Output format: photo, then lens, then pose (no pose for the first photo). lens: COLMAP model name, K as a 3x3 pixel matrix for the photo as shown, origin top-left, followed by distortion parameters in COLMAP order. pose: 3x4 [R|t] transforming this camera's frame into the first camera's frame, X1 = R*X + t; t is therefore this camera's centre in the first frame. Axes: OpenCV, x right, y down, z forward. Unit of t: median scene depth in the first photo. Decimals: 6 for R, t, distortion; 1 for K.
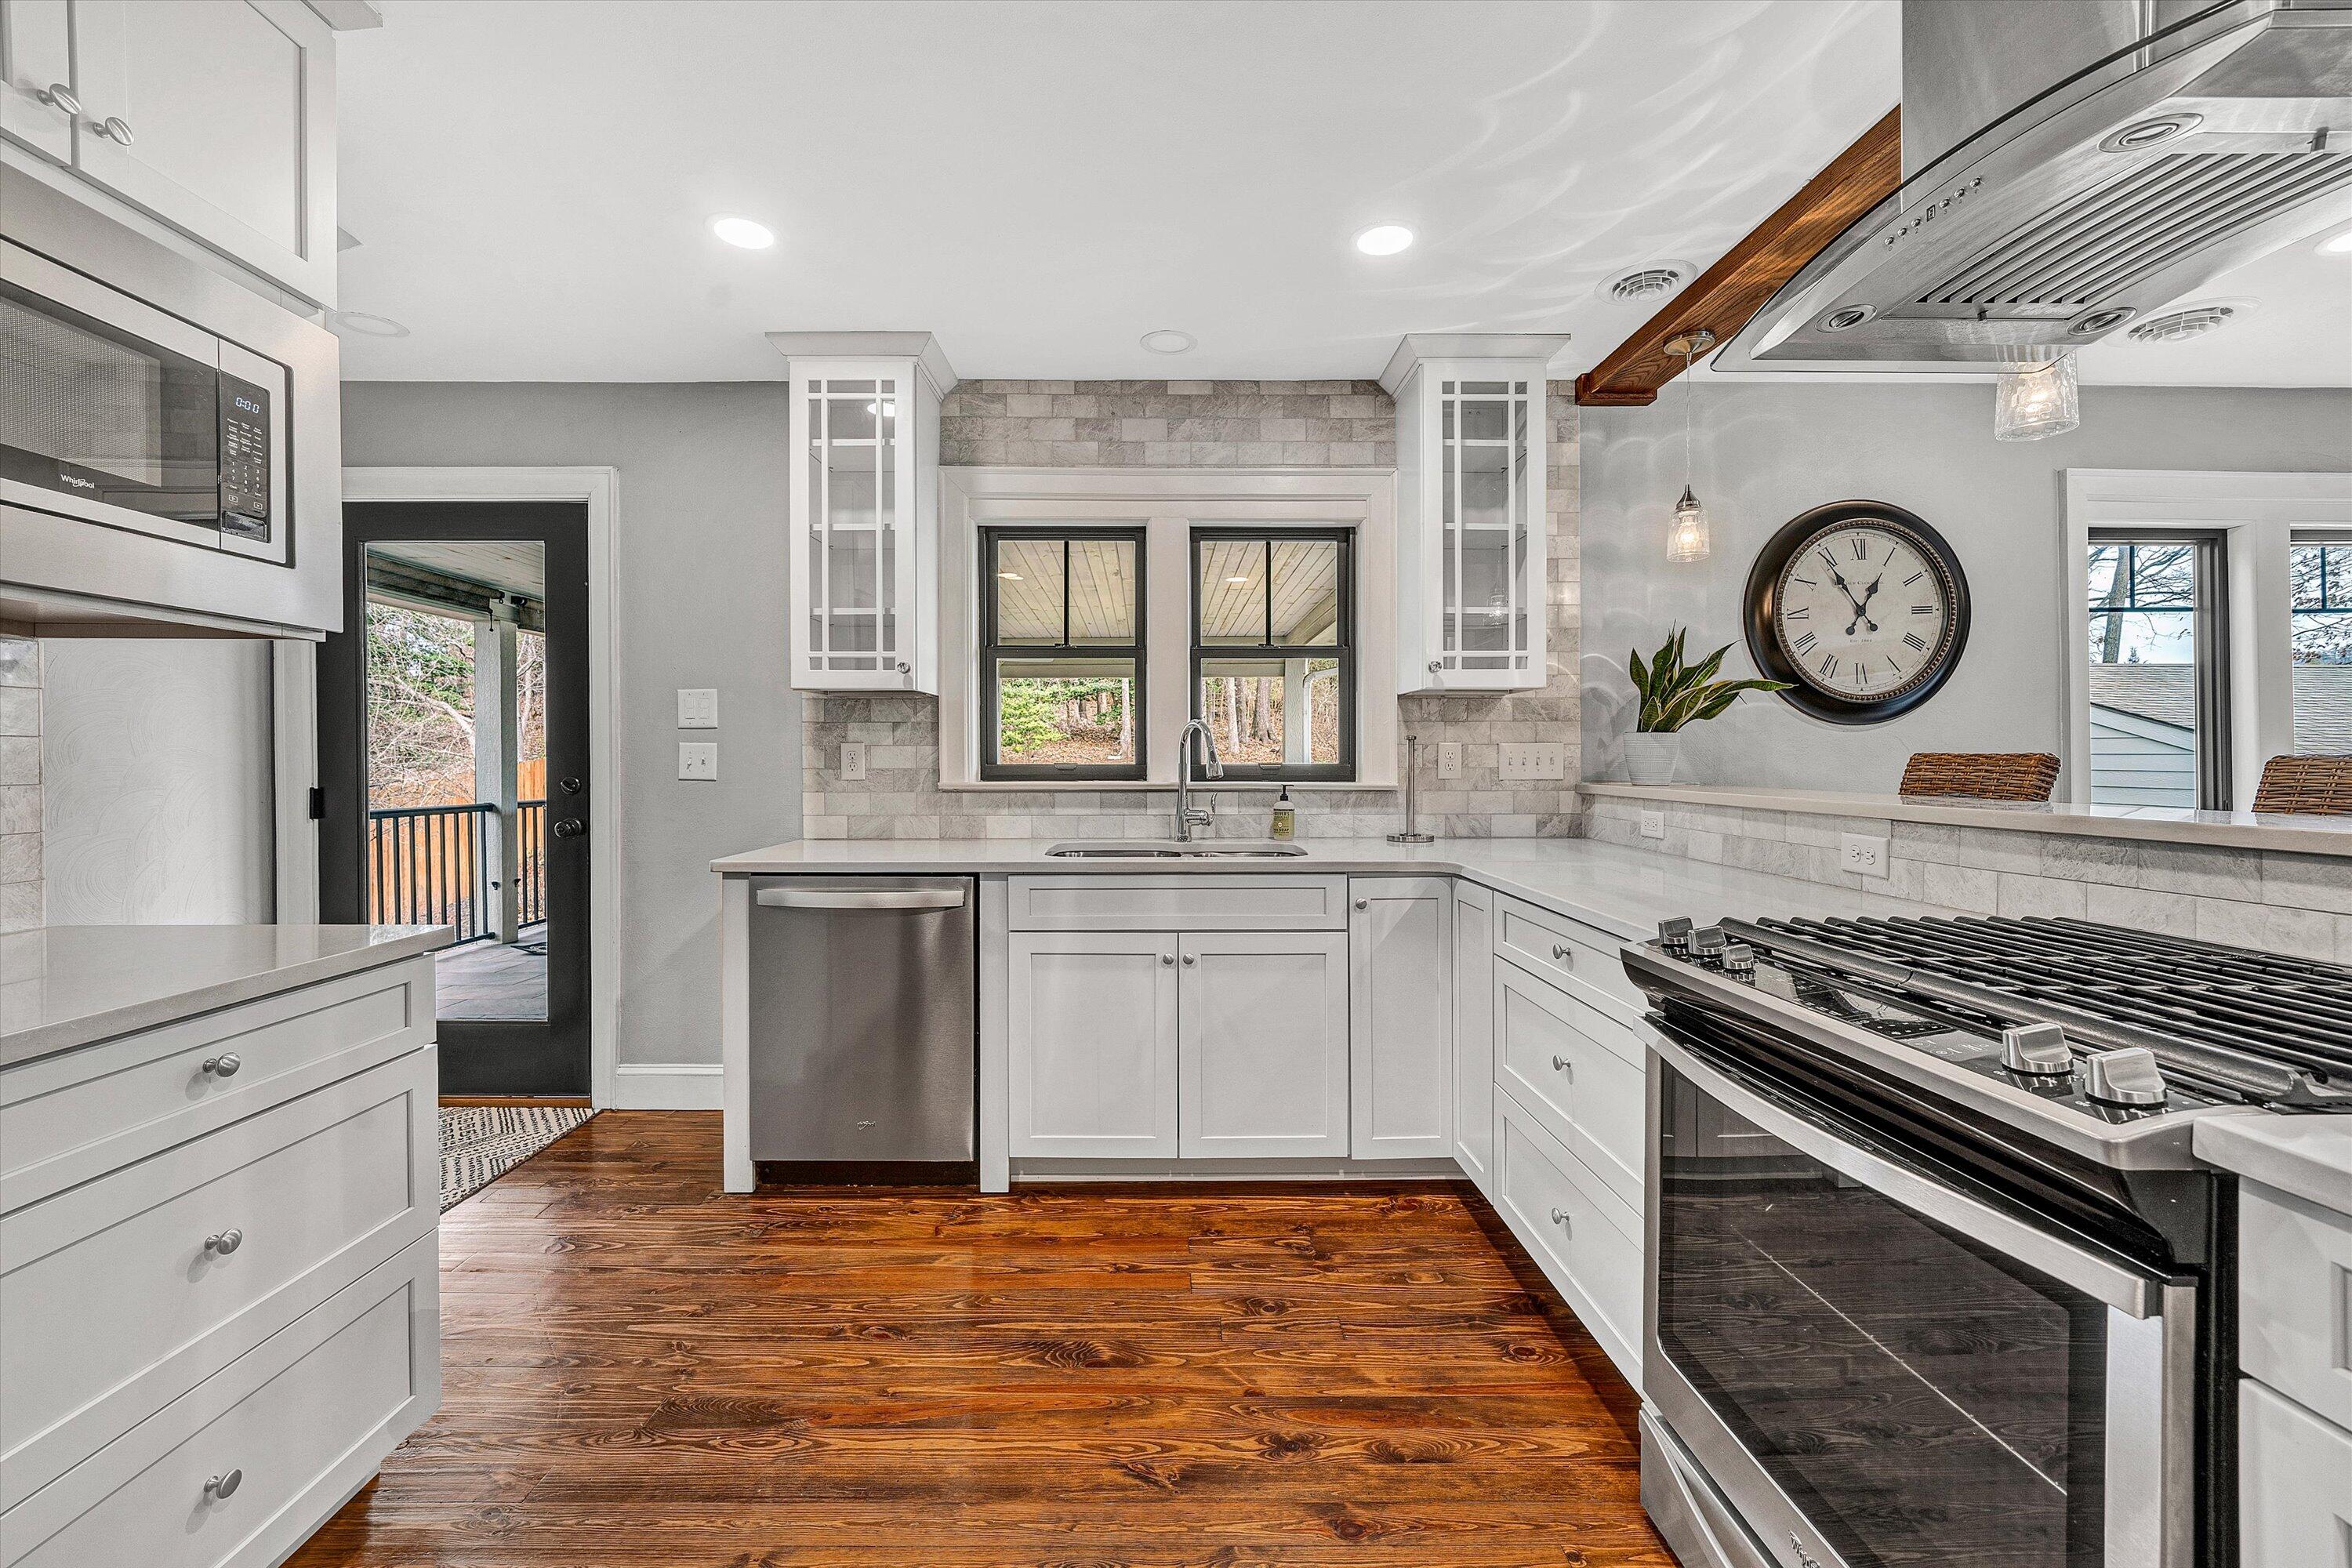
lens RADIAL K [[981.5, 0, 1241.6], [0, 981.5, 771.8], [0, 0, 1]] dist [-0.008677, 0.002466]
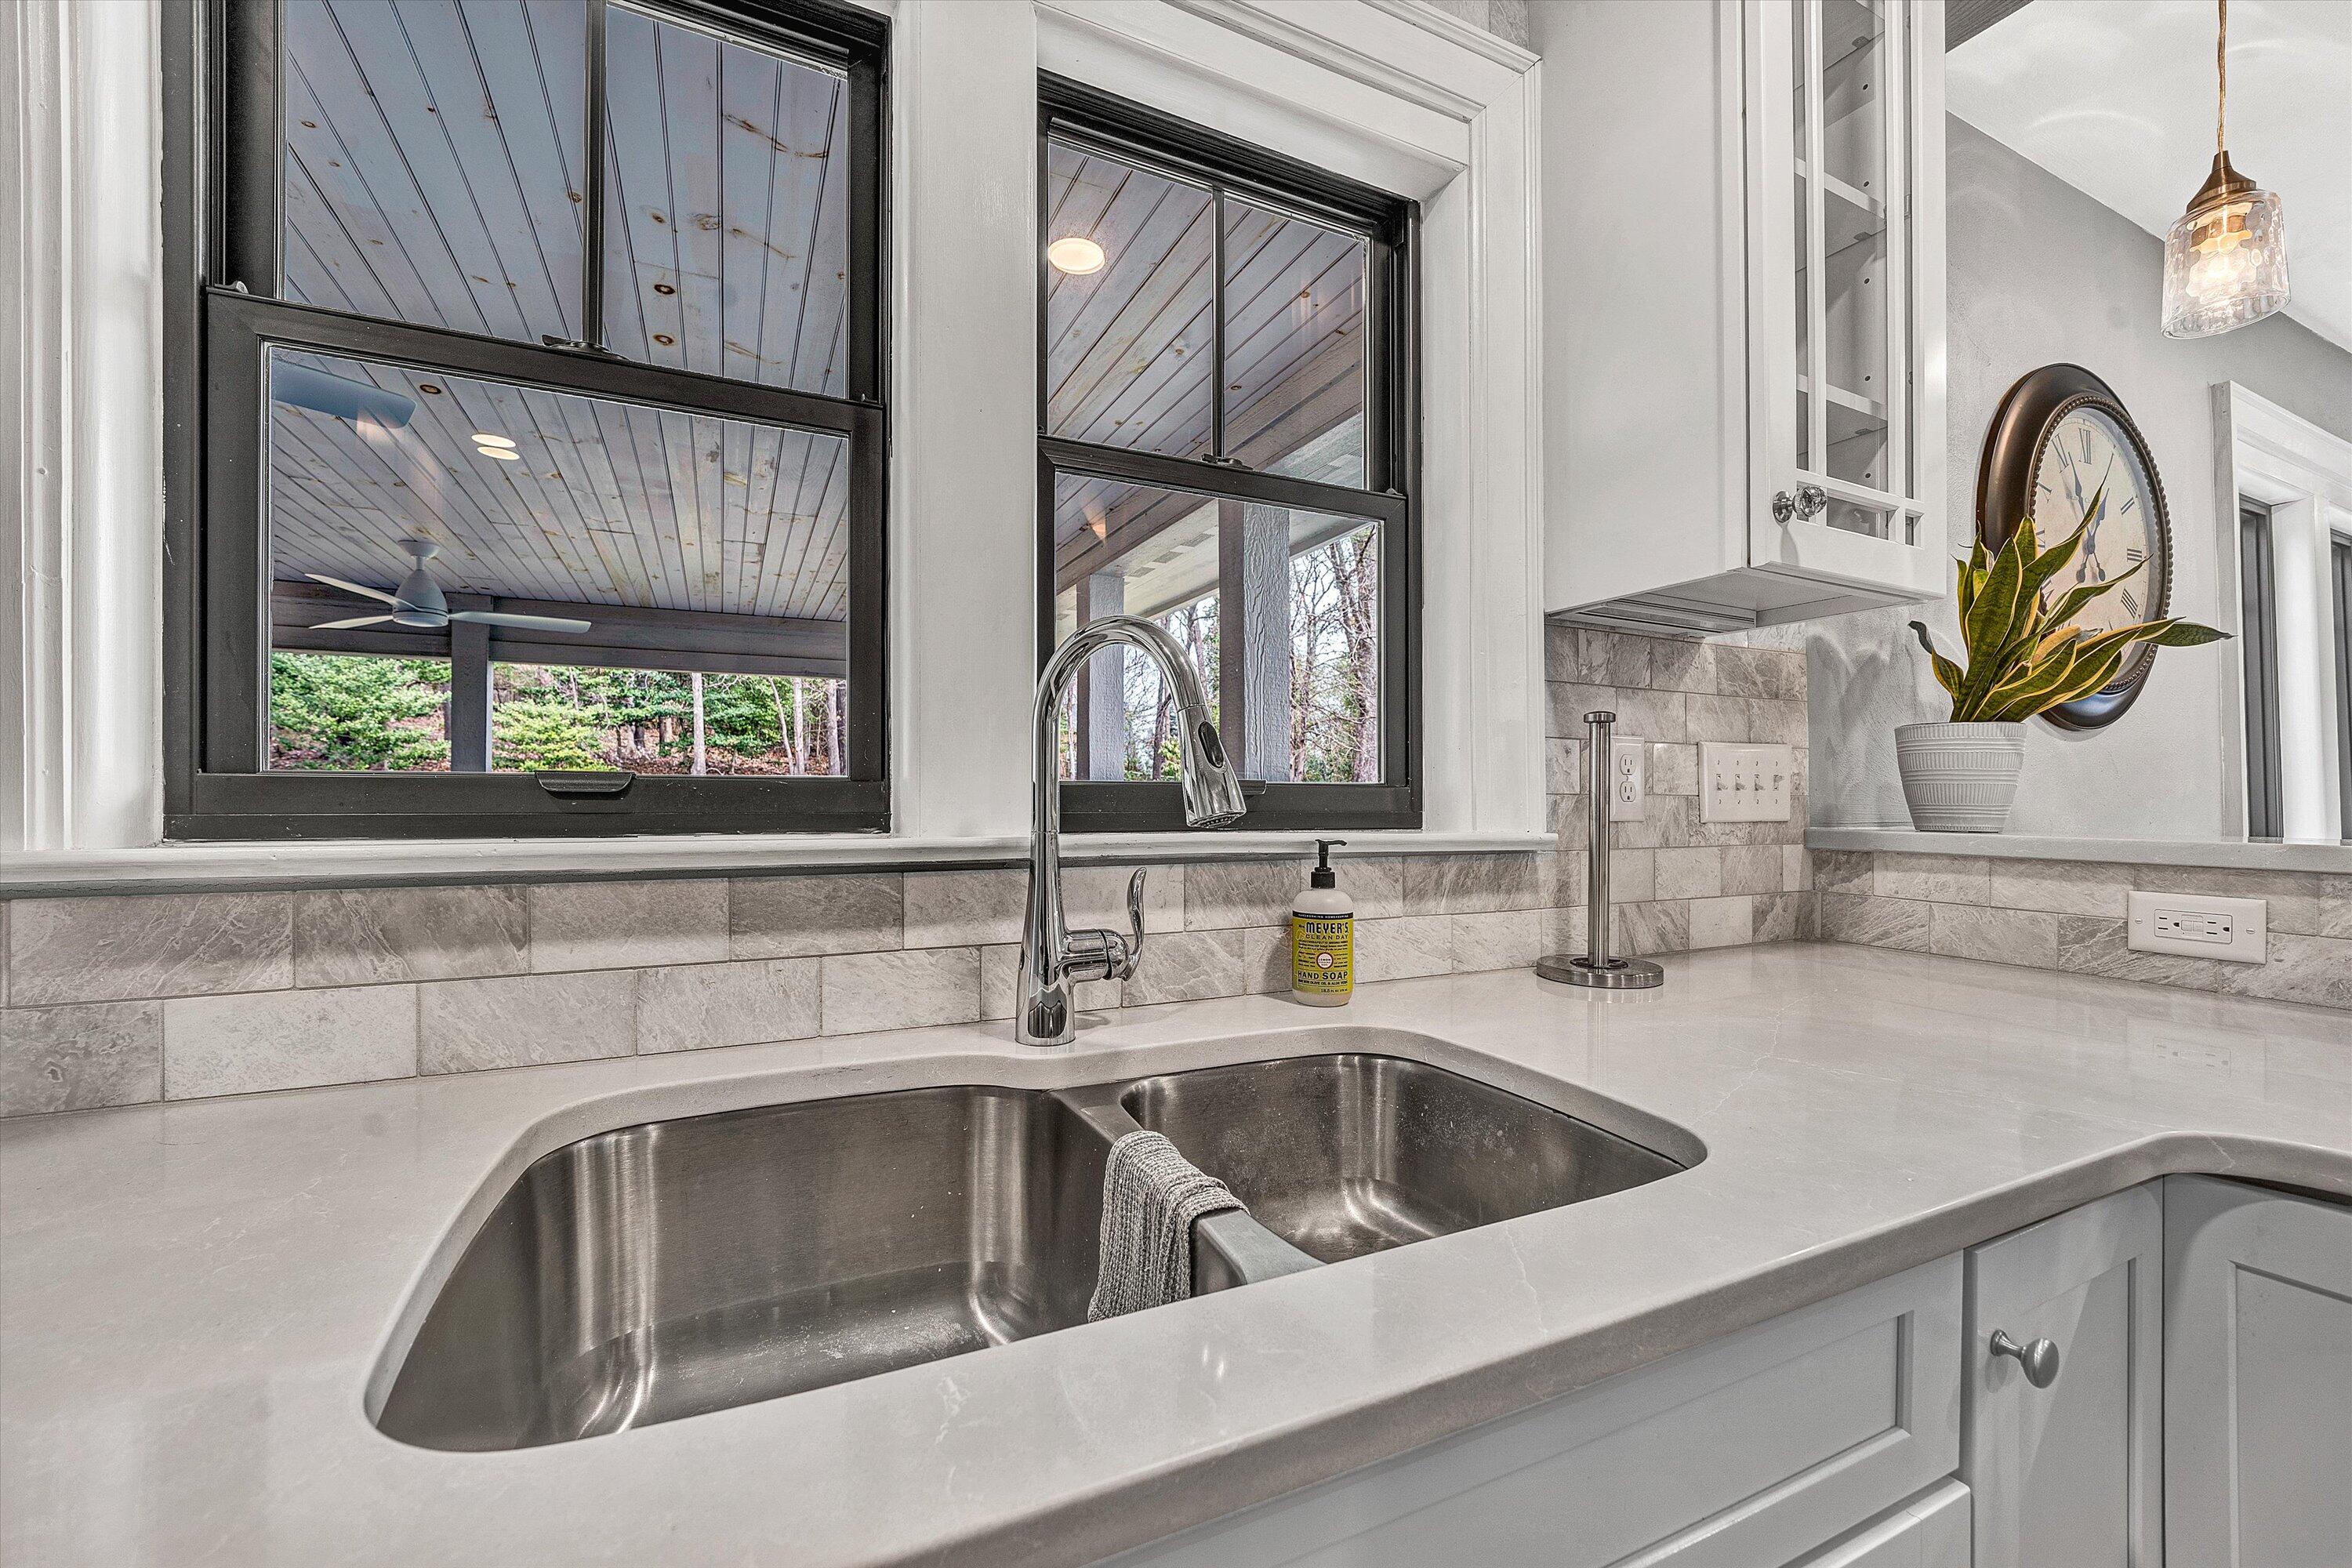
lens RADIAL K [[981.5, 0, 1212.1], [0, 981.5, 800.0], [0, 0, 1]] dist [-0.008677, 0.002466]
pose [[0.932507, 0.002323, 0.361144, -0.124515], [0.002673, 0.999908, -0.013334, 0.003668], [-0.361142, 0.013399, 0.932415, 0.739416]]
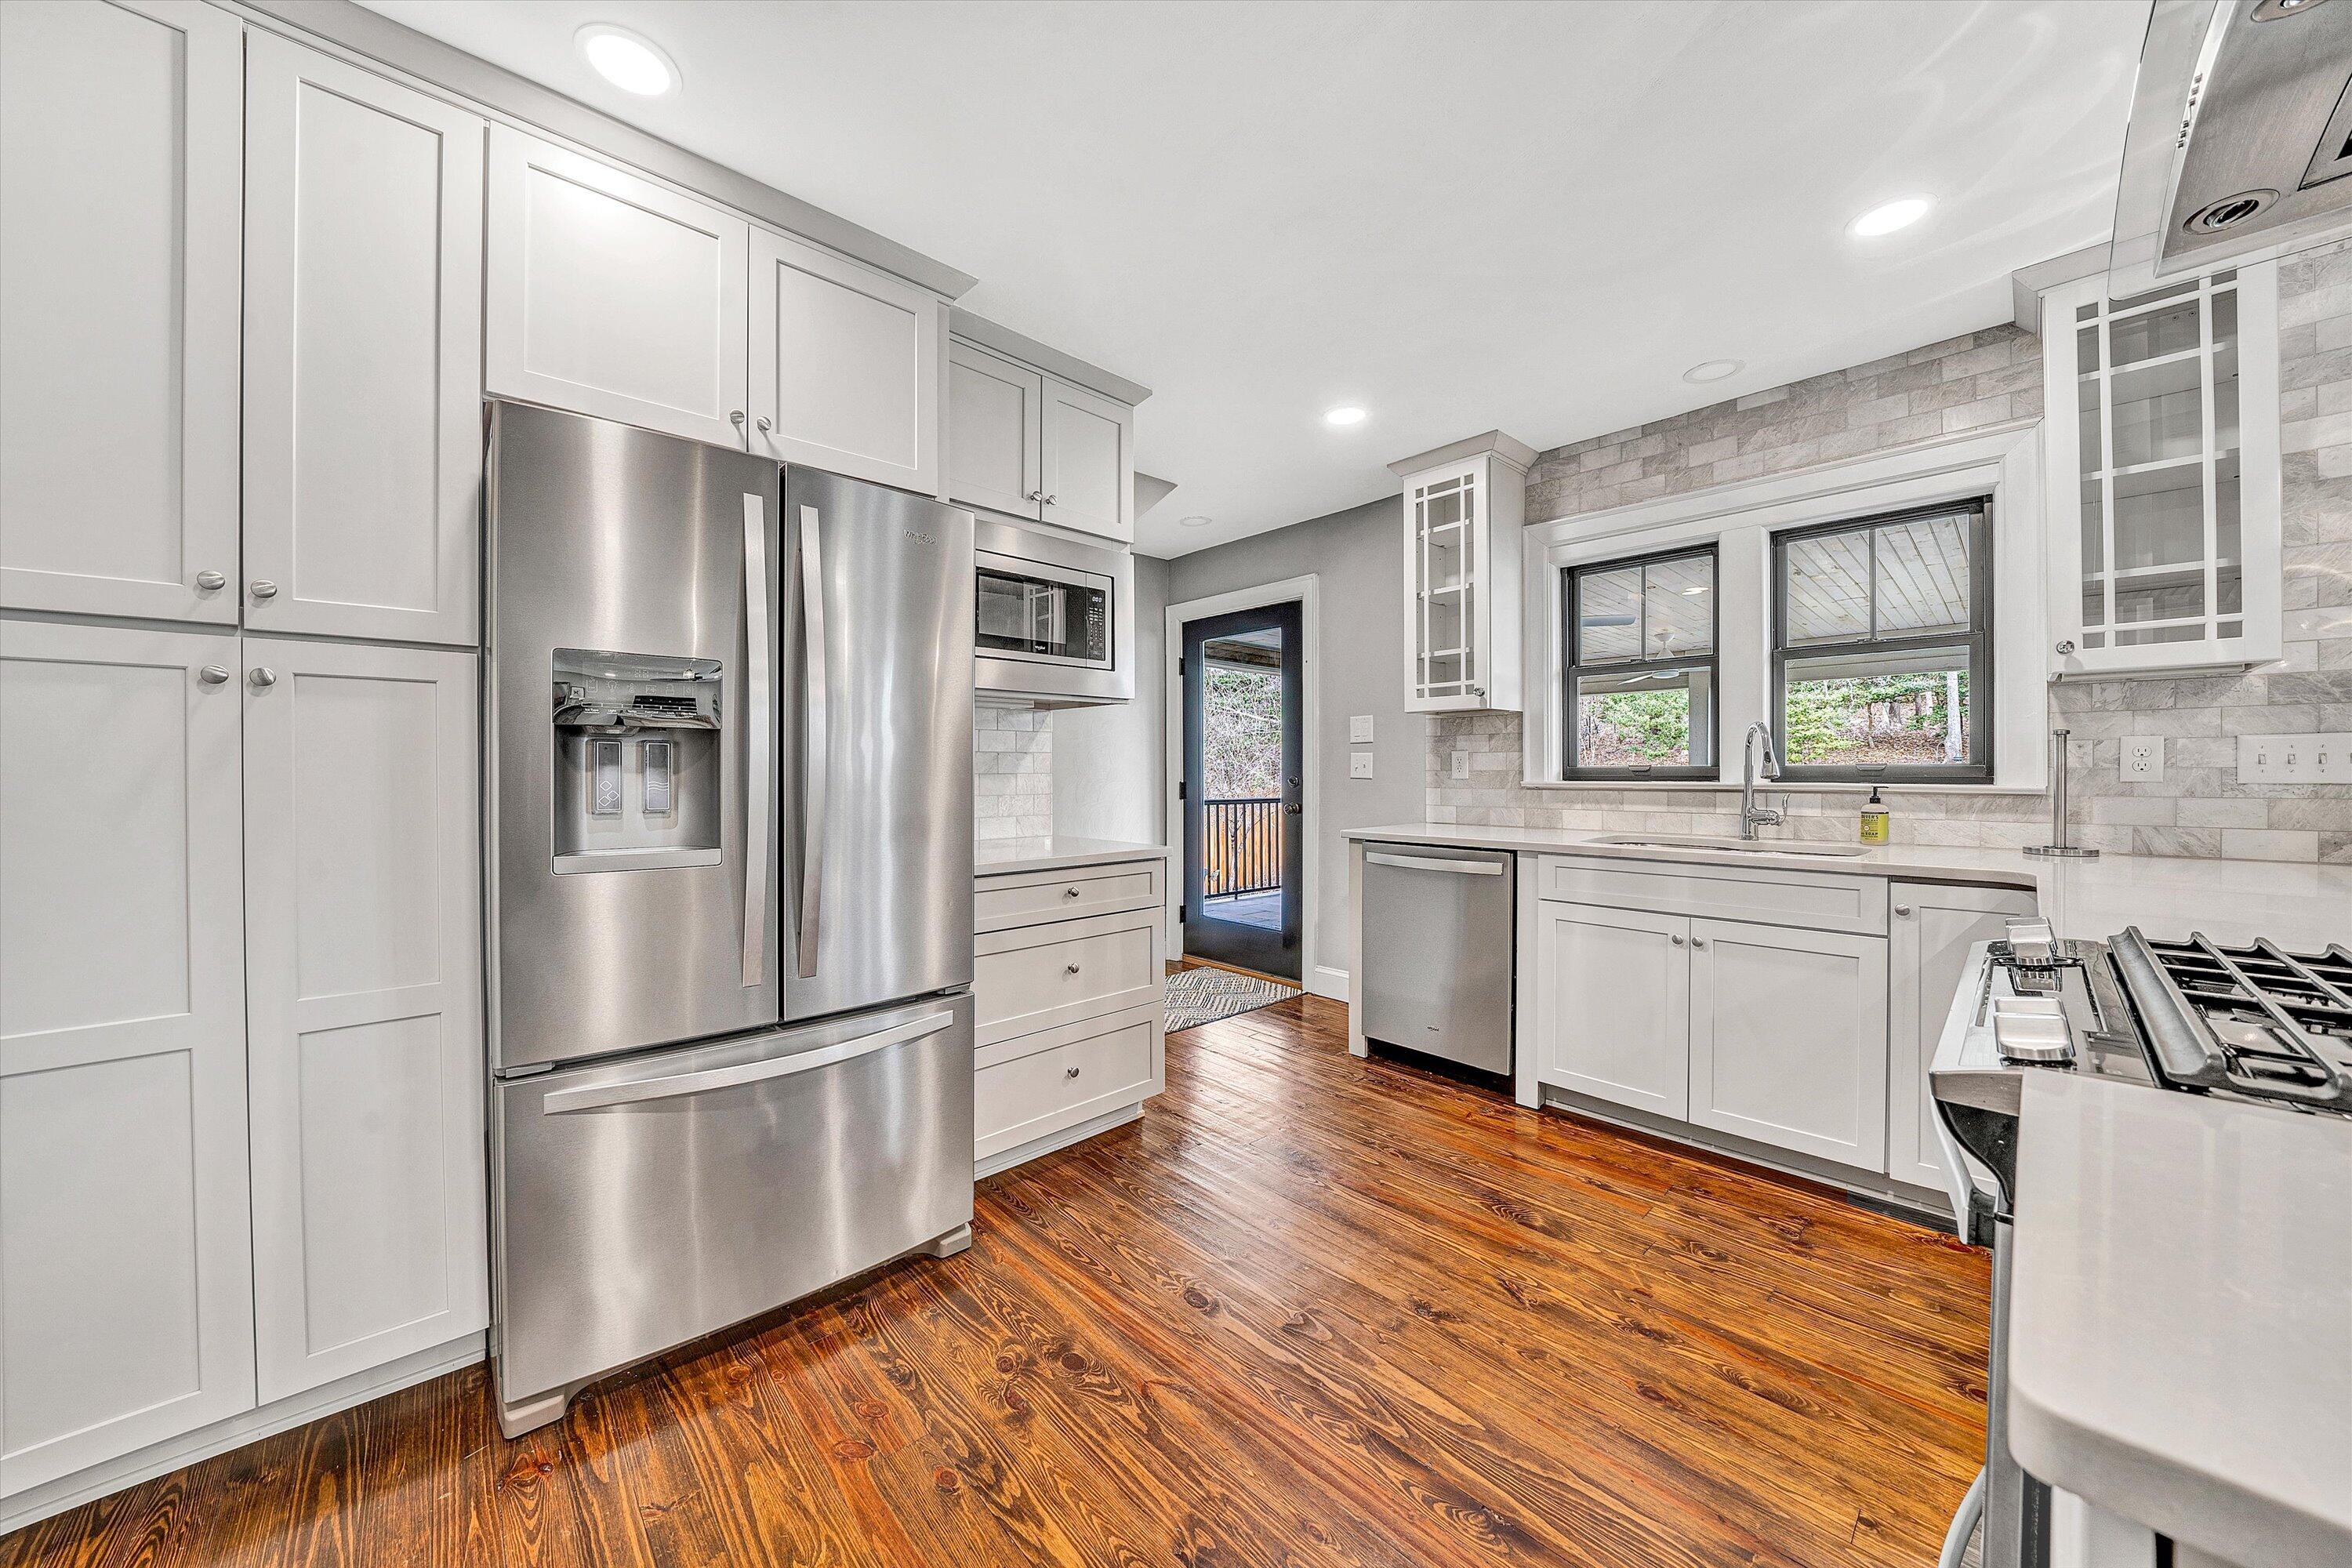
lens RADIAL K [[900.8, 0, 1160.4], [0, 900.8, 778.7], [0, 0, 1]] dist [-0.020481, 0.000763]
pose [[0.641513, 0.003398, -0.767105, 0.275966], [-0.007180, 0.999973, -0.001574, 0.012907], [0.767079, 0.006517, 0.641520, -0.082790]]
